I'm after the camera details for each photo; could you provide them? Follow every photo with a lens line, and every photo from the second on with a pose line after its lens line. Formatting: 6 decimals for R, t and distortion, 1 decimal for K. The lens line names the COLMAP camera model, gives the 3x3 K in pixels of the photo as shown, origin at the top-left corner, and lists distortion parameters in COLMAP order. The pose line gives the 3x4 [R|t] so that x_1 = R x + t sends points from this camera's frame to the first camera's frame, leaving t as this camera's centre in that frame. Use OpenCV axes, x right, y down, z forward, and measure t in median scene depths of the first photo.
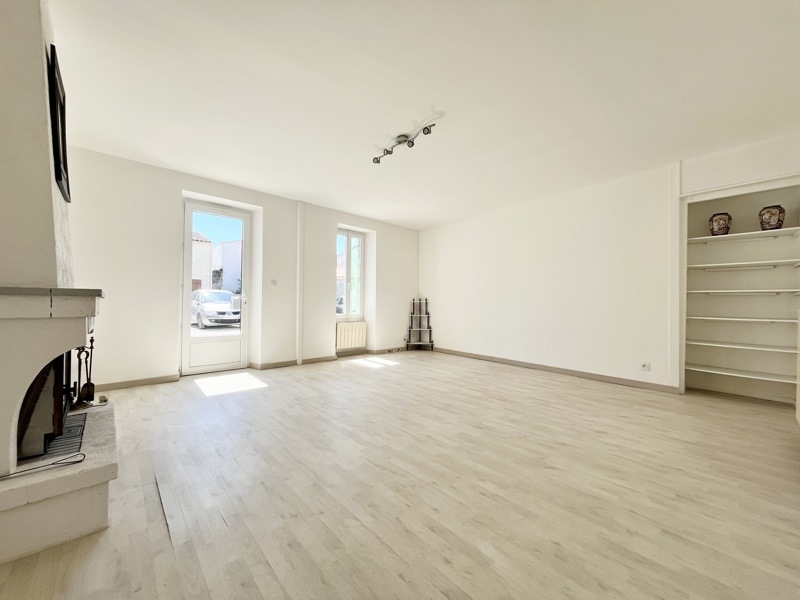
lens RADIAL K [[323.0, 0, 397.1], [0, 323.0, 301.8], [0, 0, 1]] dist [-0.000797, -0.000192]
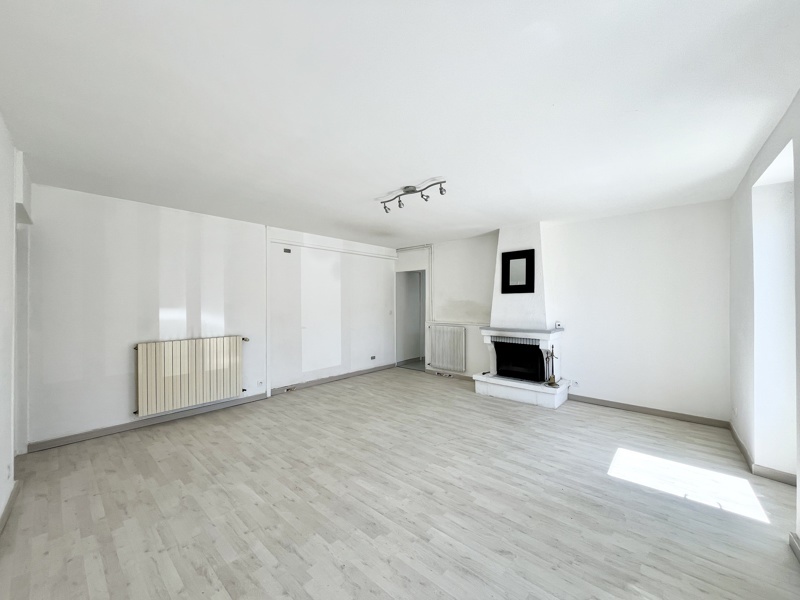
lens RADIAL K [[323.0, 0, 397.1], [0, 323.0, 301.8], [0, 0, 1]] dist [-0.000797, -0.000192]
pose [[-0.994273, -0.007092, -0.106631, 0.142870], [-0.006432, 0.999958, -0.006533, -0.112040], [0.106673, -0.005810, -0.994277, 1.729602]]
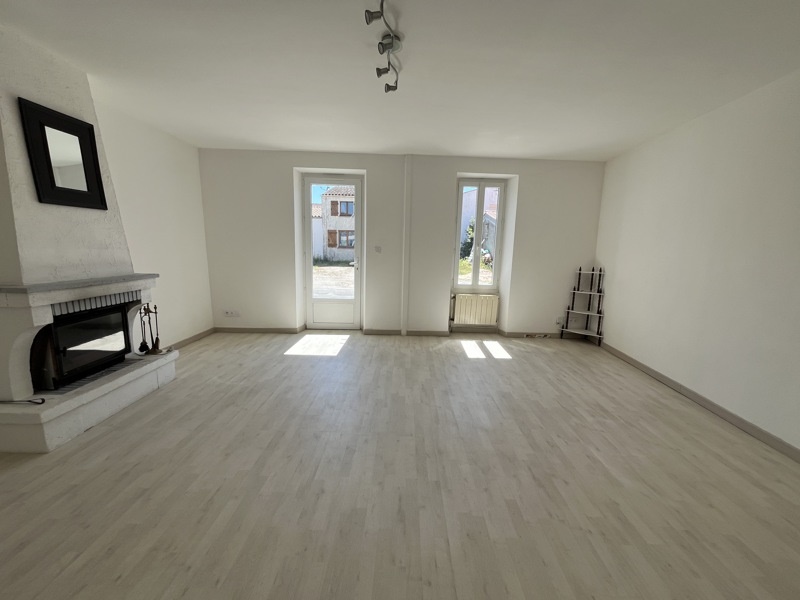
lens RADIAL K [[323.0, 0, 397.1], [0, 323.0, 301.8], [0, 0, 1]] dist [-0.000797, -0.000192]
pose [[0.734438, 0.122737, -0.667485, 0.436913], [-0.013462, 0.985952, 0.166485, -0.088814], [0.678542, -0.113287, 0.725773, 0.416511]]
